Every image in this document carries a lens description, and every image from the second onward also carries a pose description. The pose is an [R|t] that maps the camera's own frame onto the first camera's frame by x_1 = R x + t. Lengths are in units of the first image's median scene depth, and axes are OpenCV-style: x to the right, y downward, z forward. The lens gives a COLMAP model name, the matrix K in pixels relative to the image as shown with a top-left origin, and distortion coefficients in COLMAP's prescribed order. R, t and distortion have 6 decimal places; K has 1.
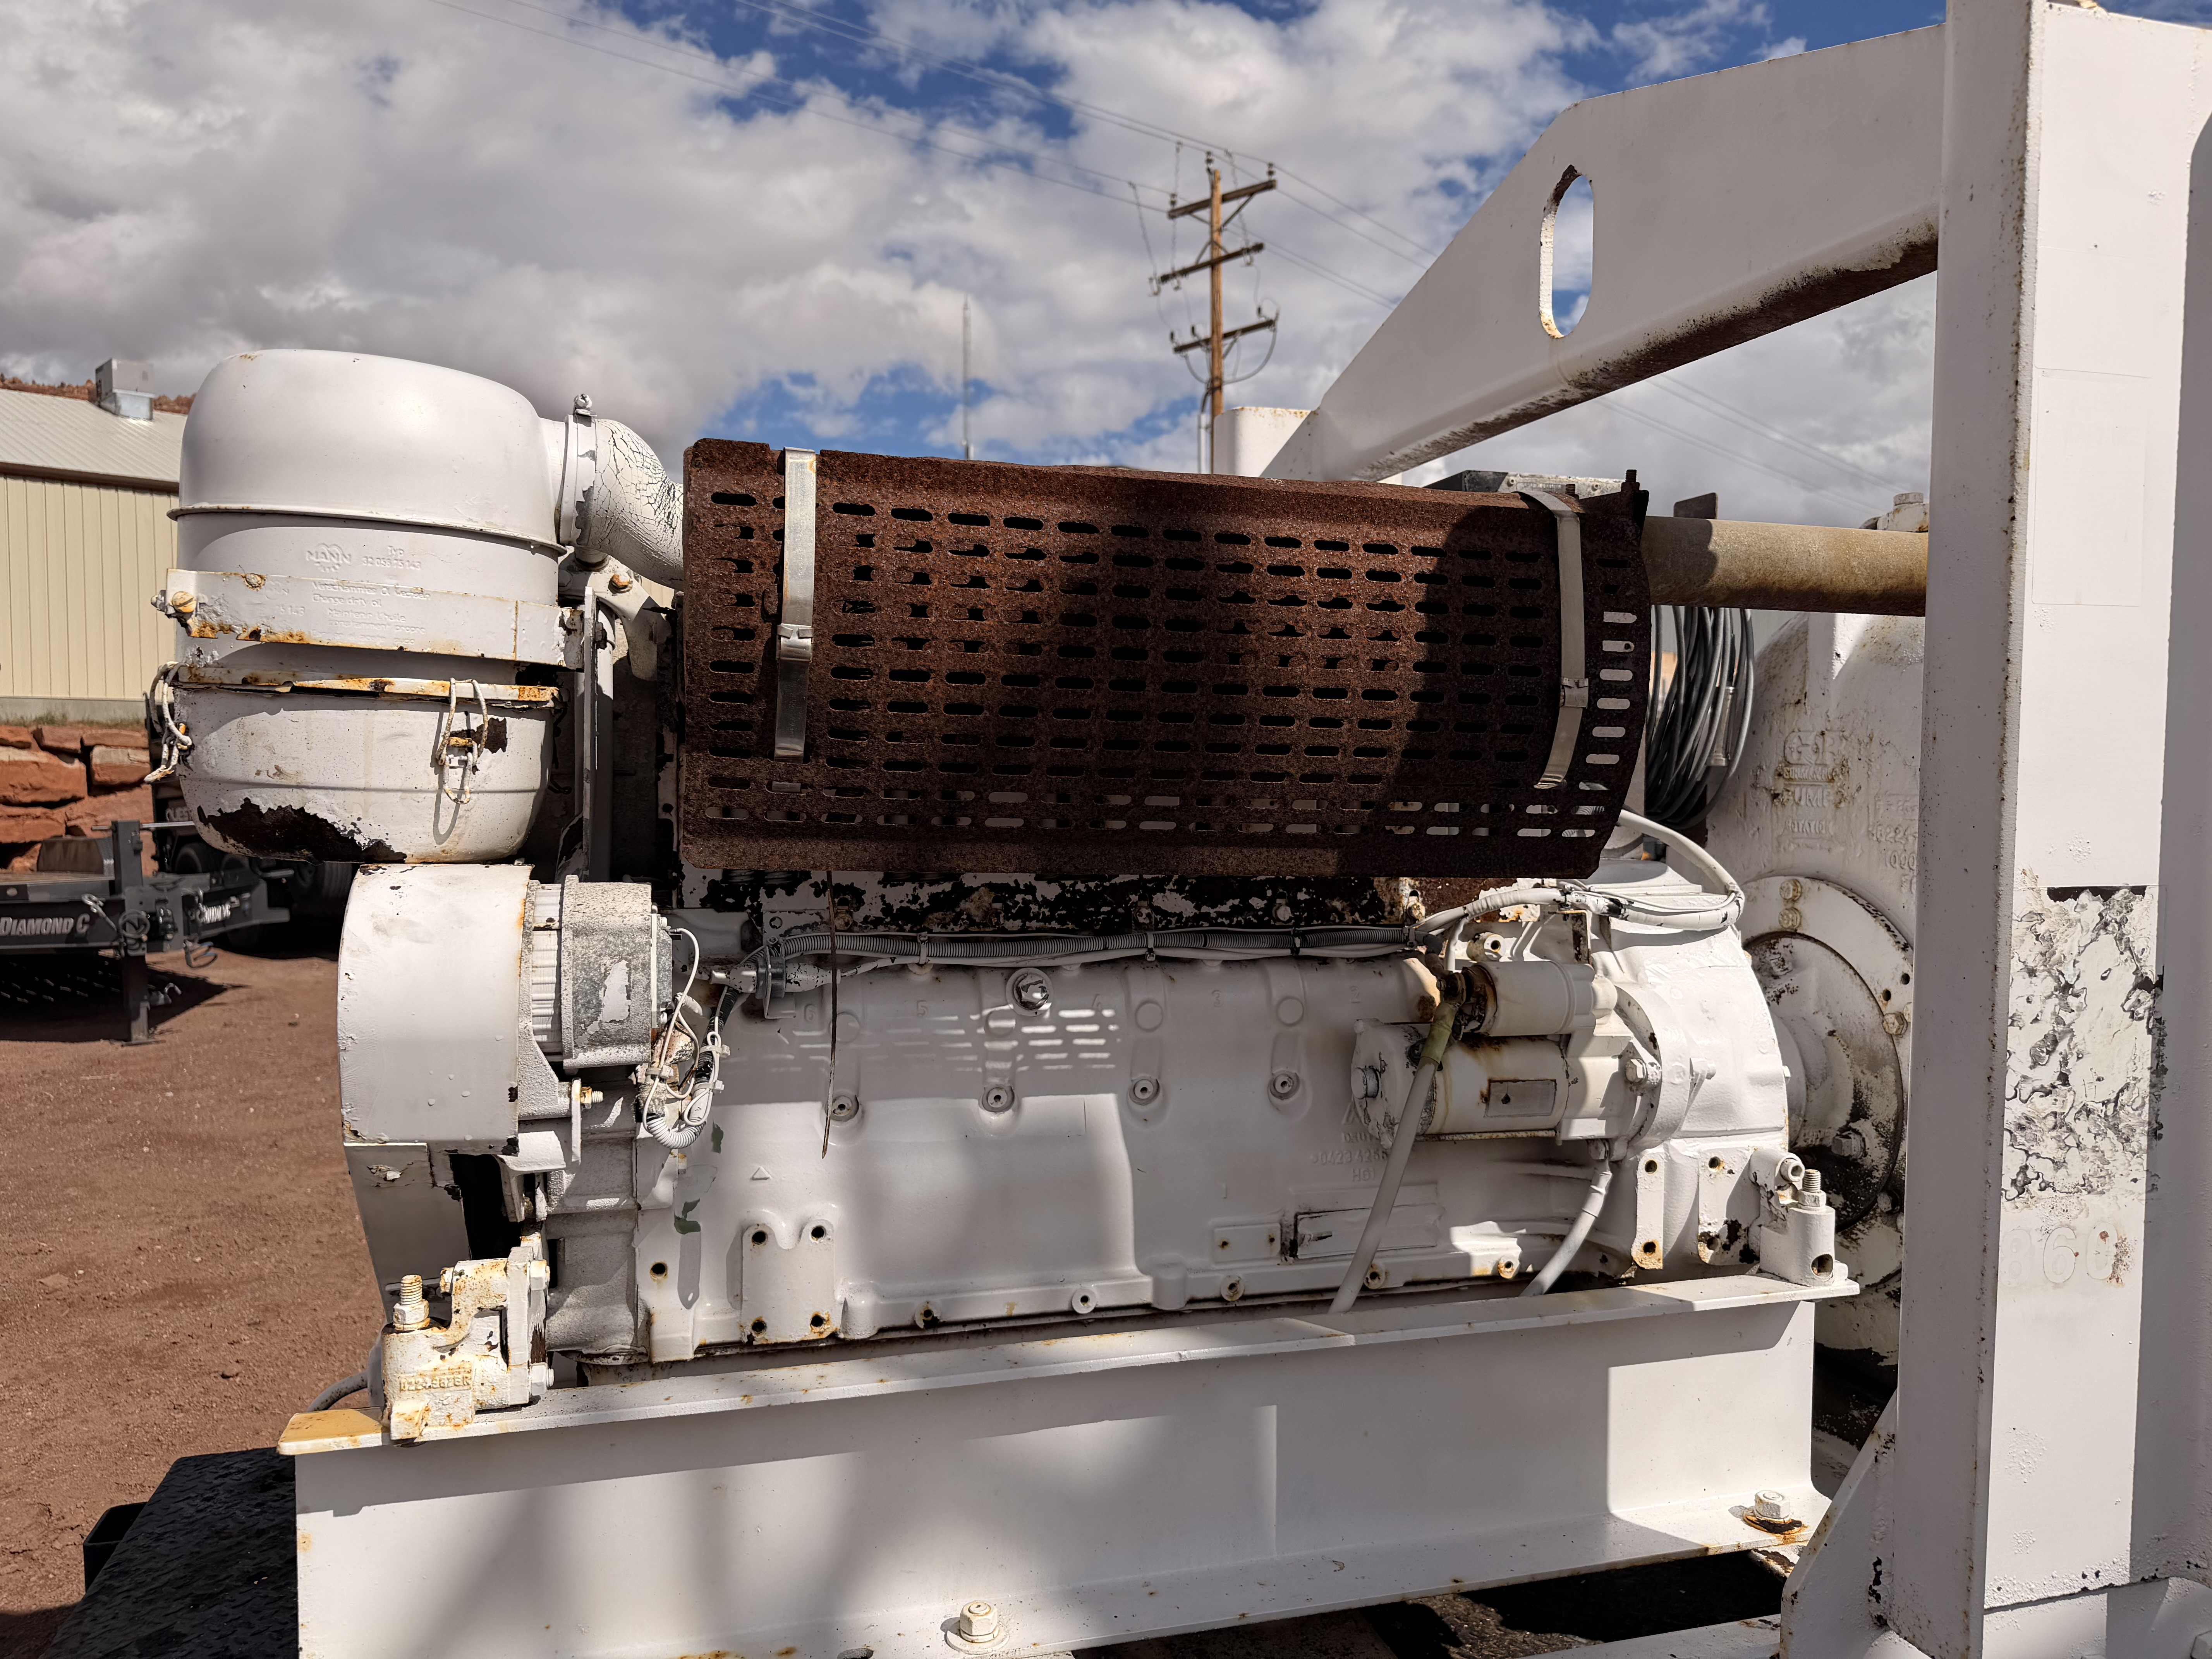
lens RADIAL K [[1621.0, 0, 1023.9], [0, 1621.0, 825.8], [0, 0, 1]] dist [0.045788, -0.066495]
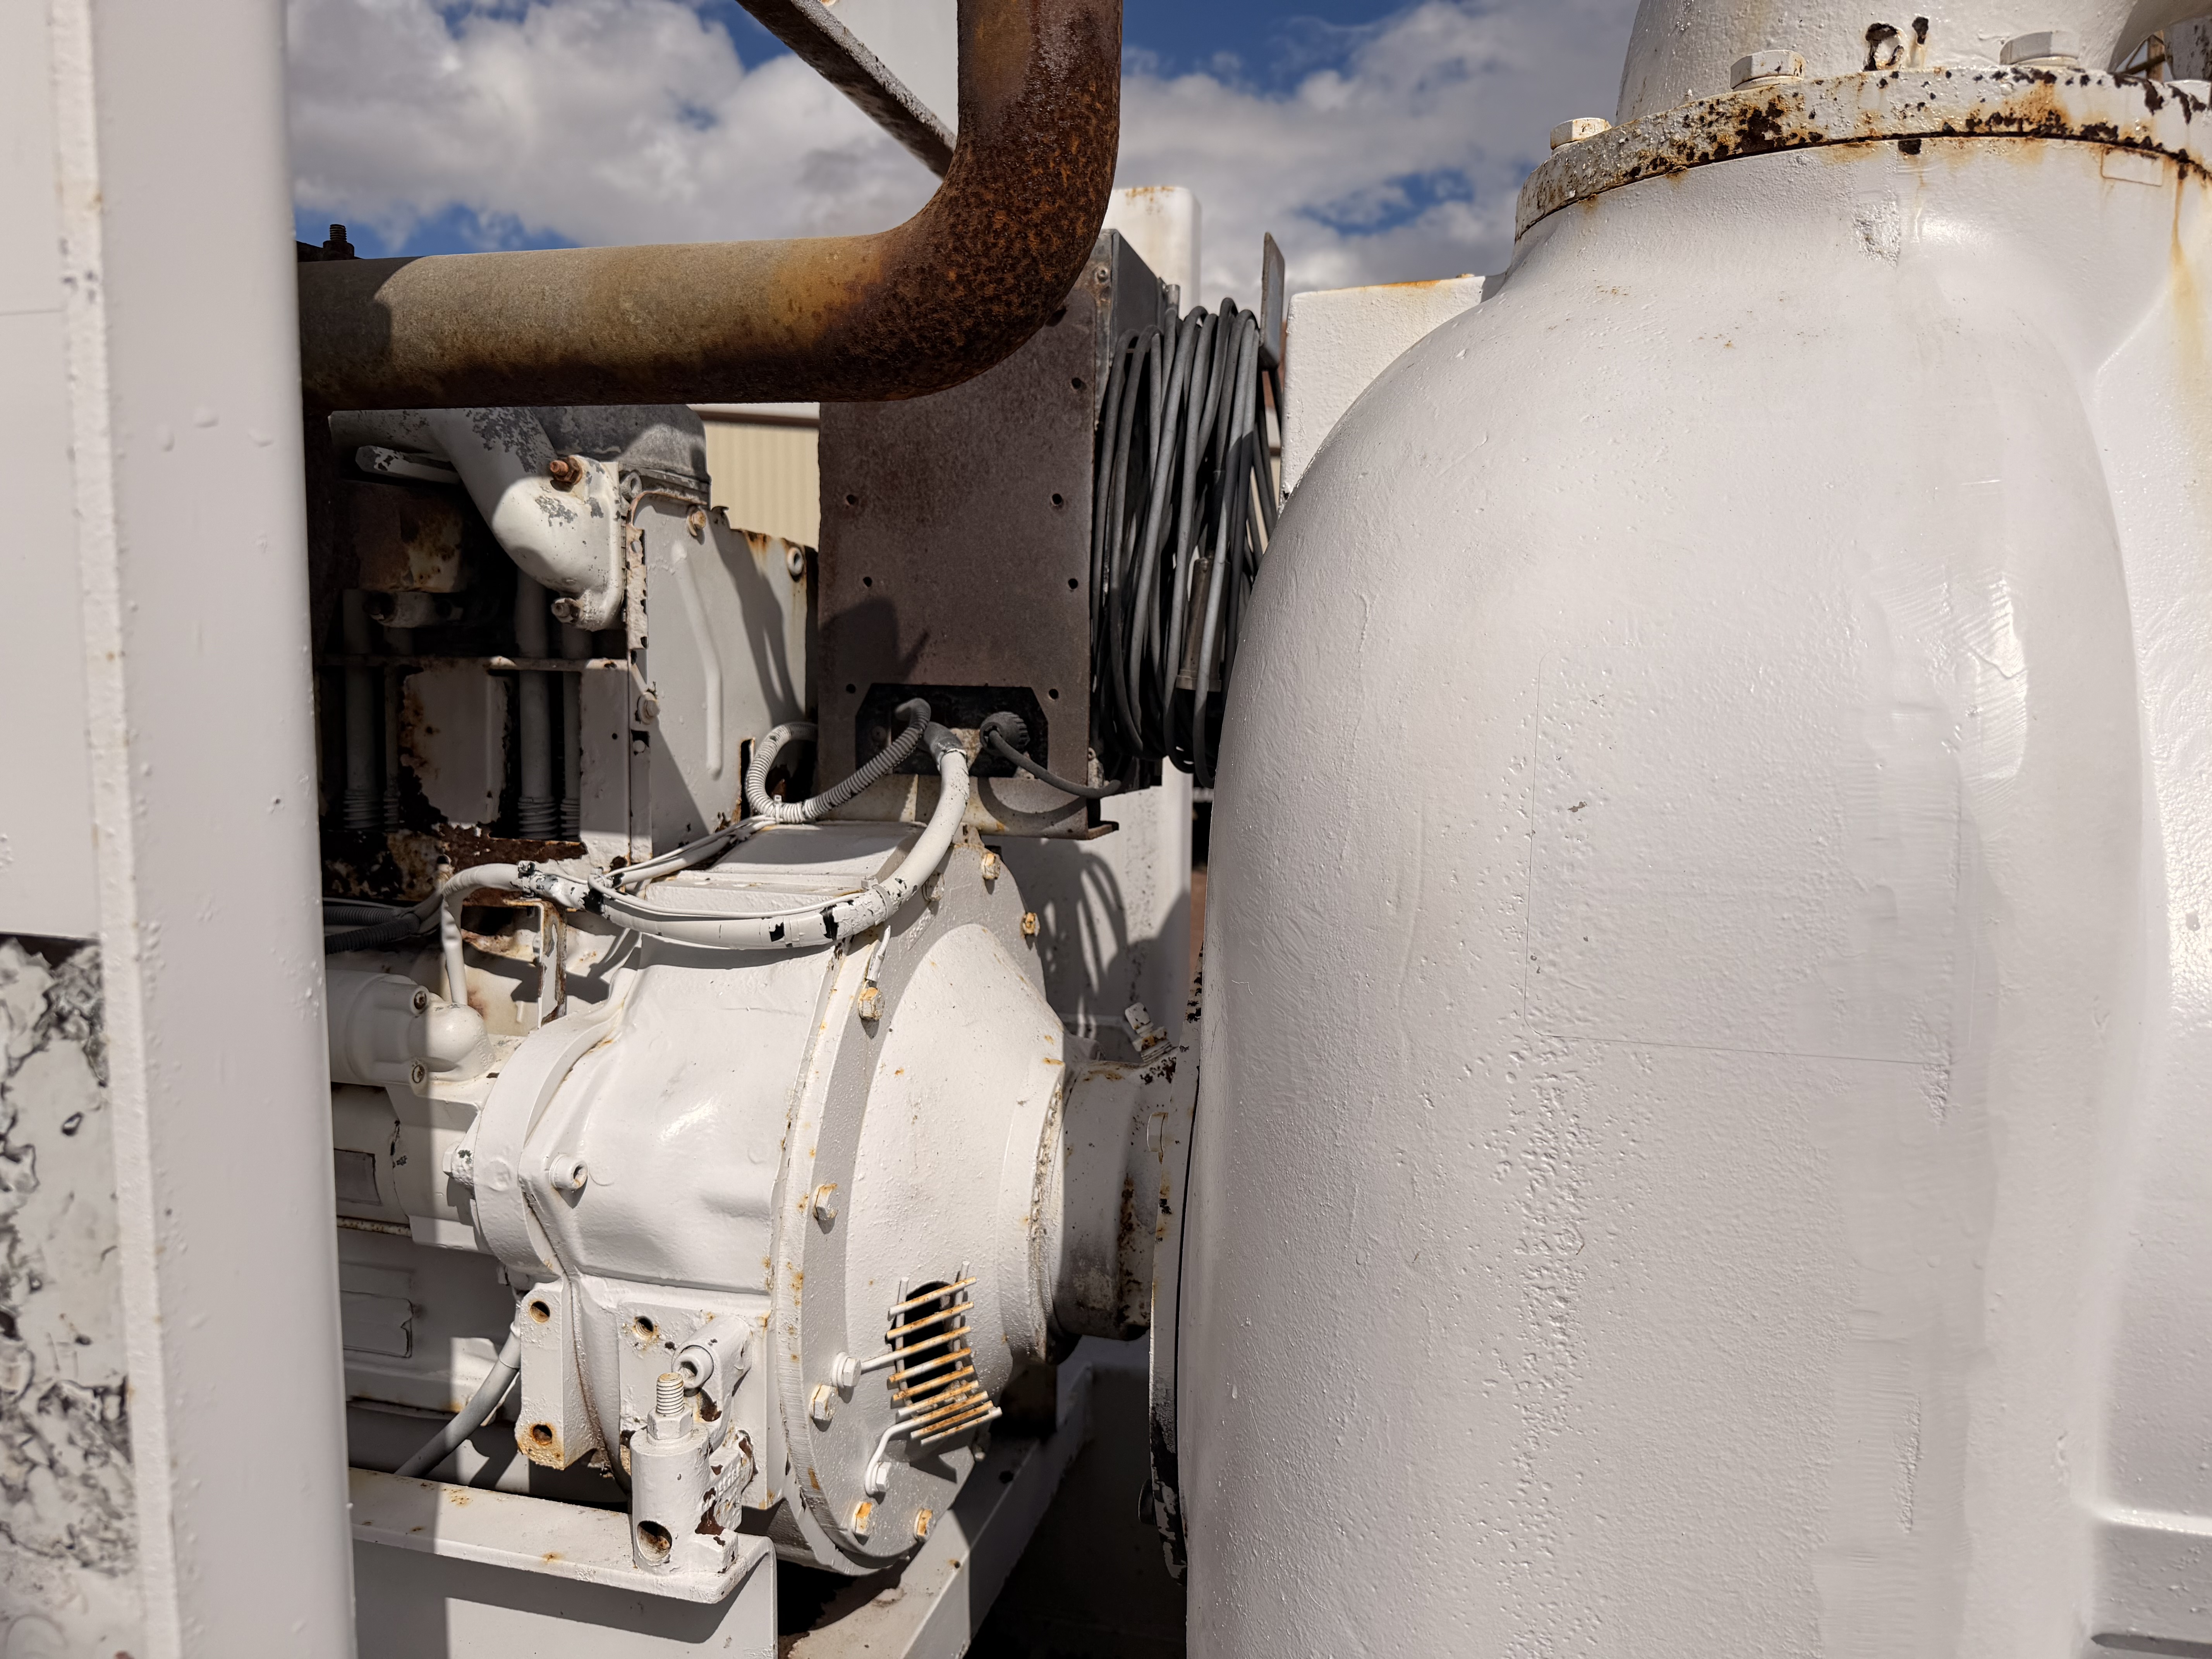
lens RADIAL K [[1589.8, 0, 1107.6], [0, 1589.8, 836.1], [0, 0, 1]] dist [-0.007745, -0.010032]
pose [[0.864332, 0.054206, -0.499992, 1.135491], [-0.024985, 0.997575, 0.064958, -0.027569], [0.502301, -0.043653, 0.863590, 0.760109]]
